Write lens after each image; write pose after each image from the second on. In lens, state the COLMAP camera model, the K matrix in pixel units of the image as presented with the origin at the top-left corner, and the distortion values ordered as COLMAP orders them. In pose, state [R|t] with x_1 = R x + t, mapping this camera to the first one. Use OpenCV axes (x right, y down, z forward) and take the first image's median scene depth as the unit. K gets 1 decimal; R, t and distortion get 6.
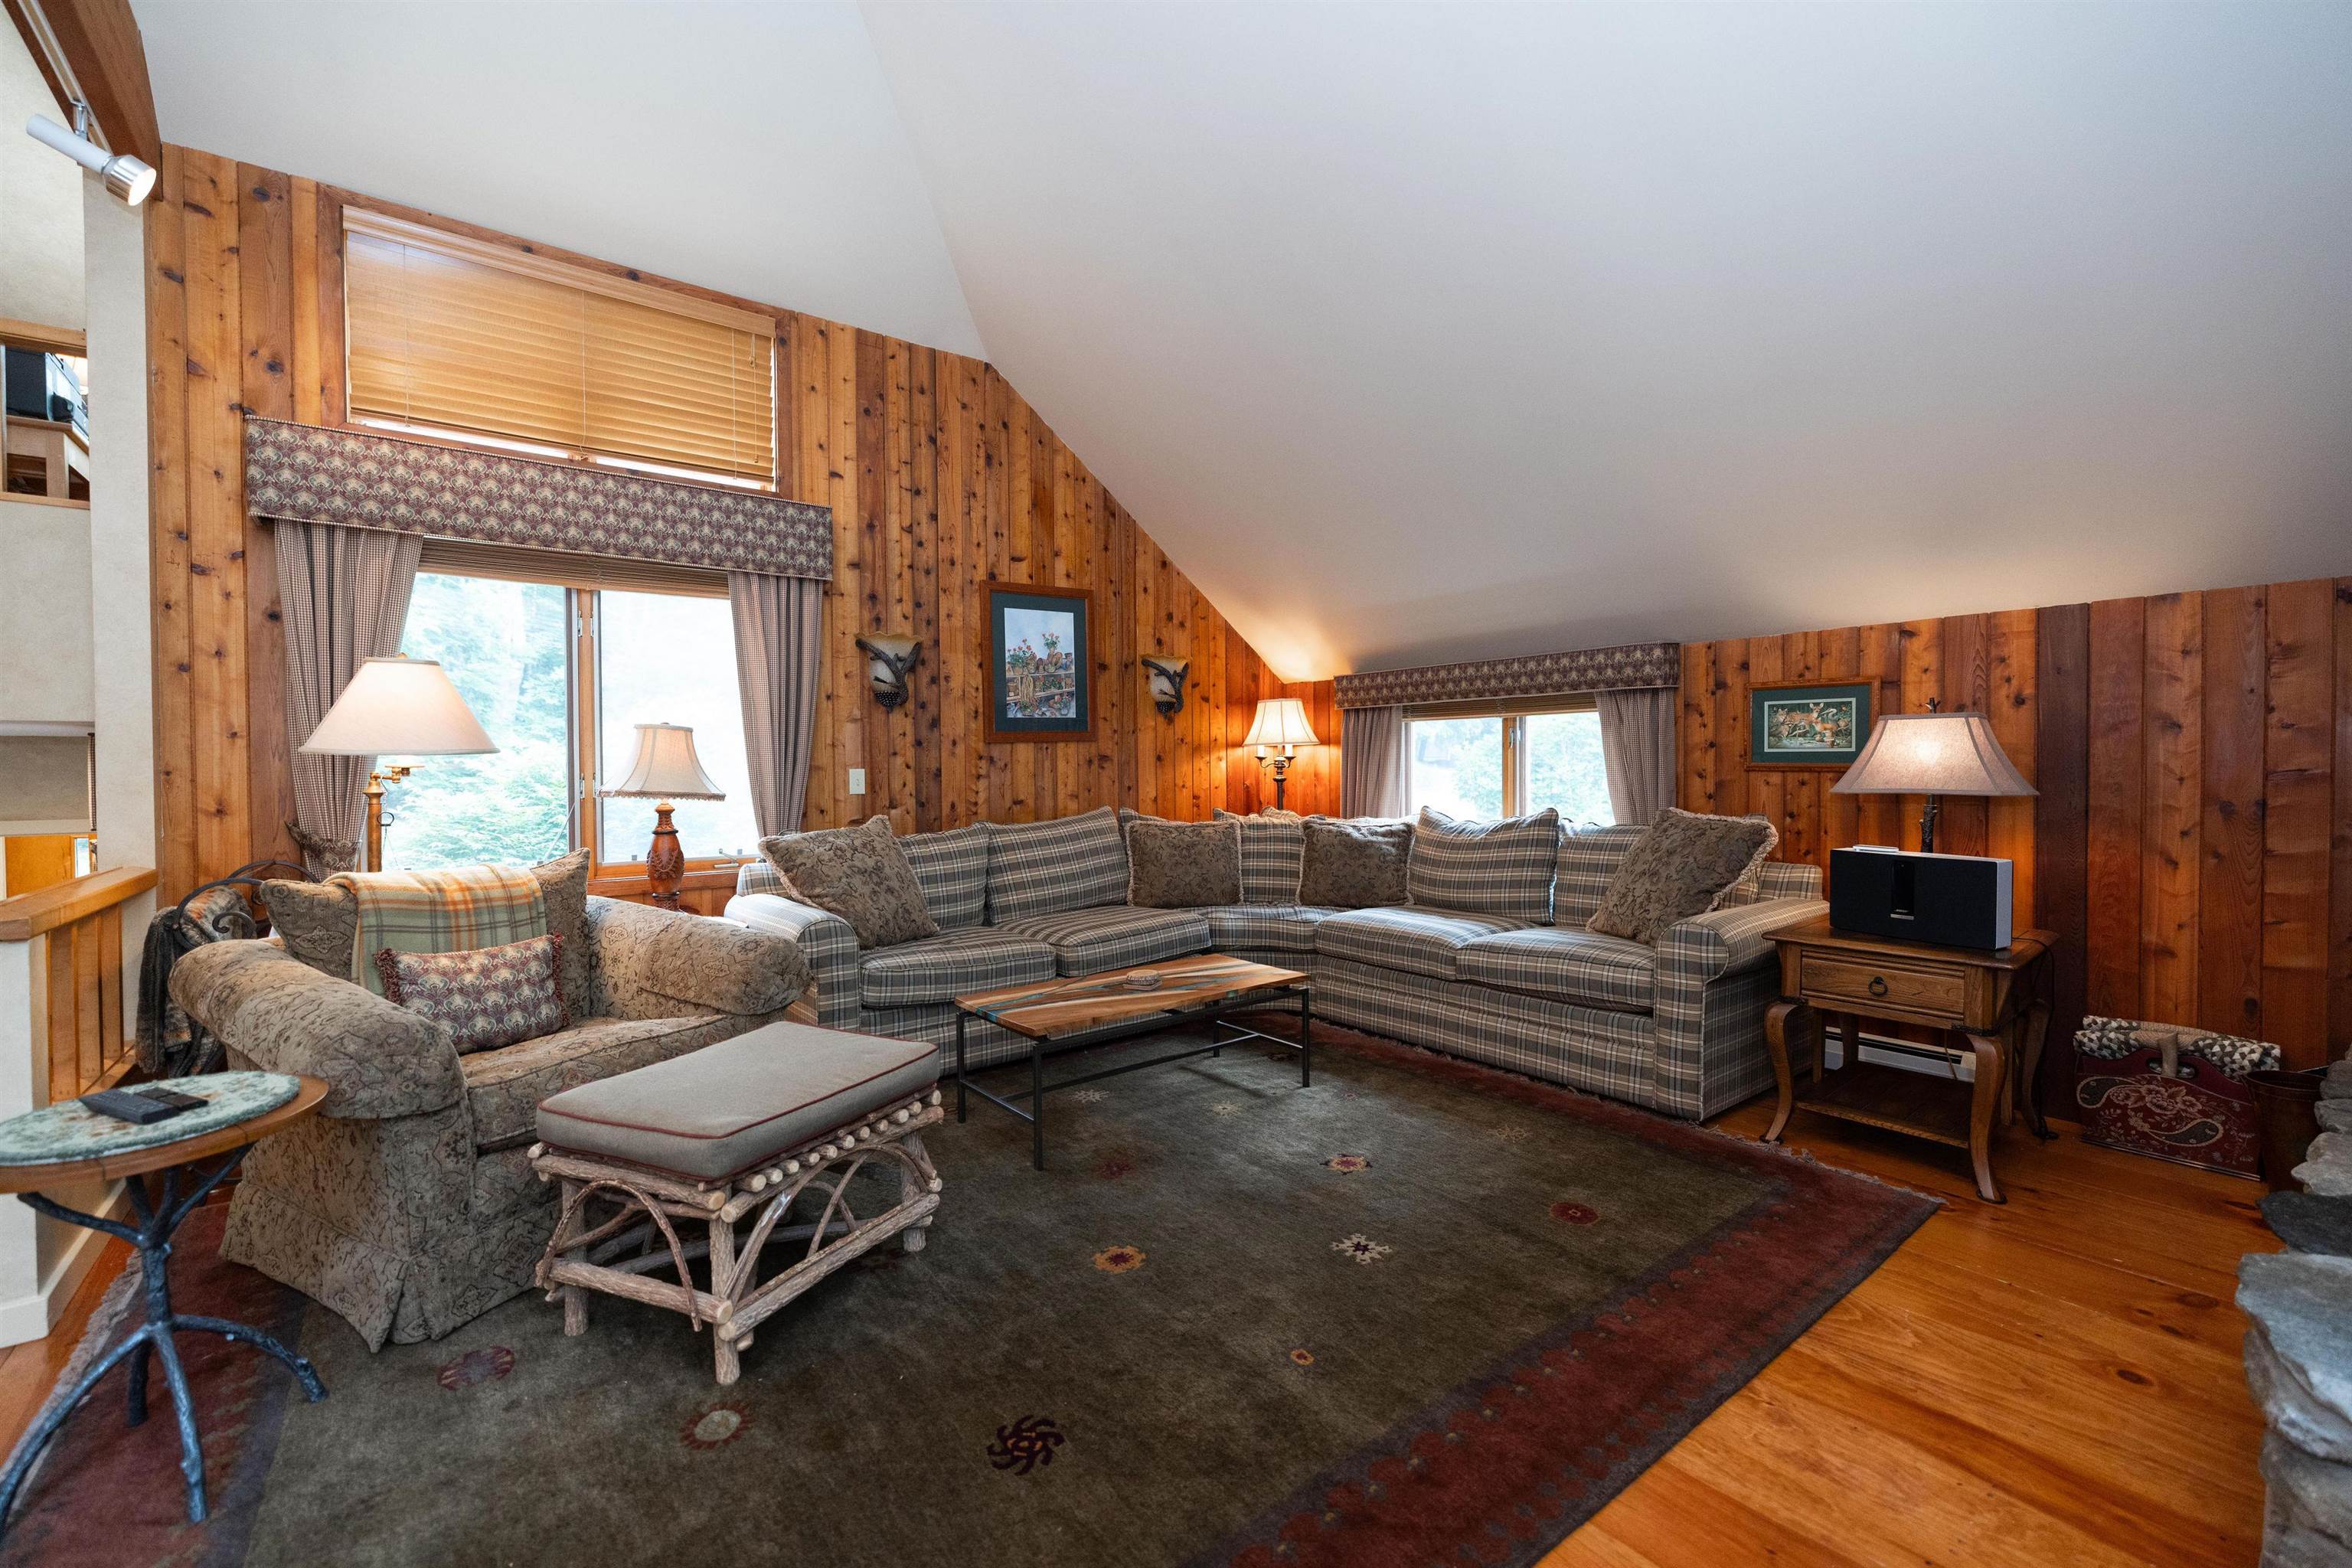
lens RADIAL K [[978.0, 0, 1180.4], [0, 978.0, 782.0], [0, 0, 1]] dist [0.000918, -0.000208]
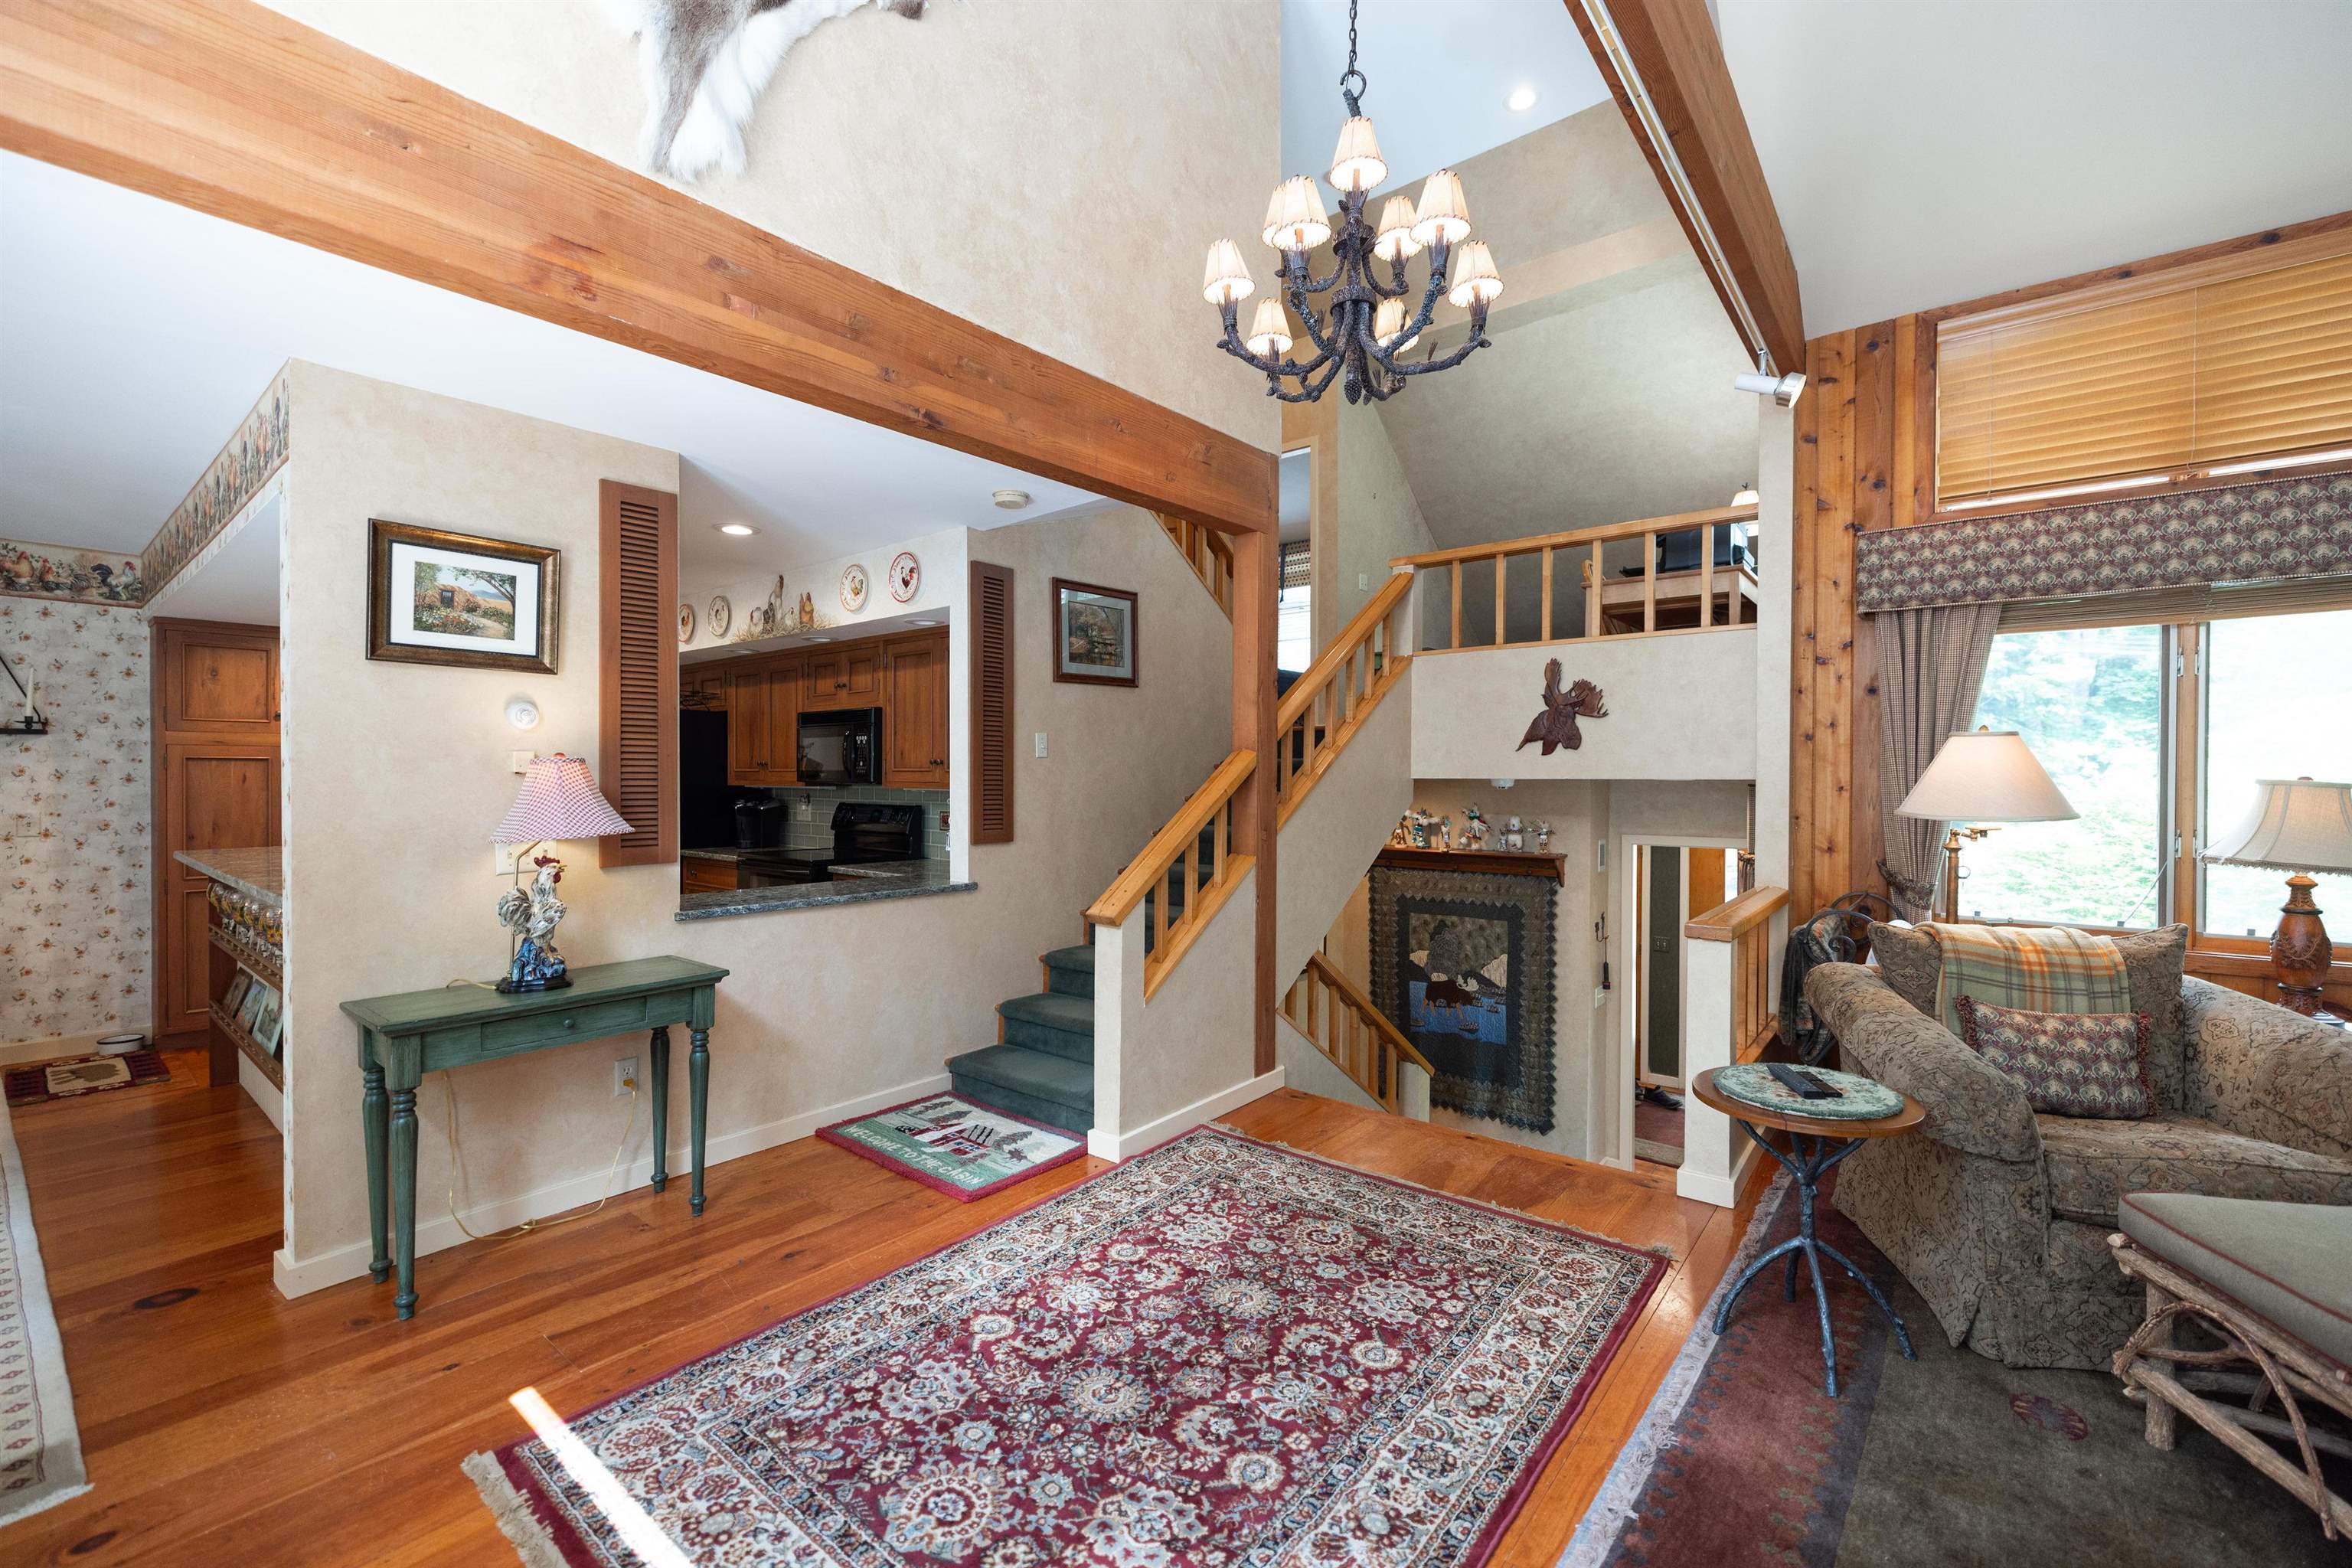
lens RADIAL K [[978.0, 0, 1180.4], [0, 978.0, 782.0], [0, 0, 1]] dist [0.000918, -0.000208]
pose [[0.227959, 0.014566, -0.973562, 0.071444], [-0.018665, 0.999770, 0.010588, -0.064507], [0.973492, 0.015758, 0.228178, -0.130974]]
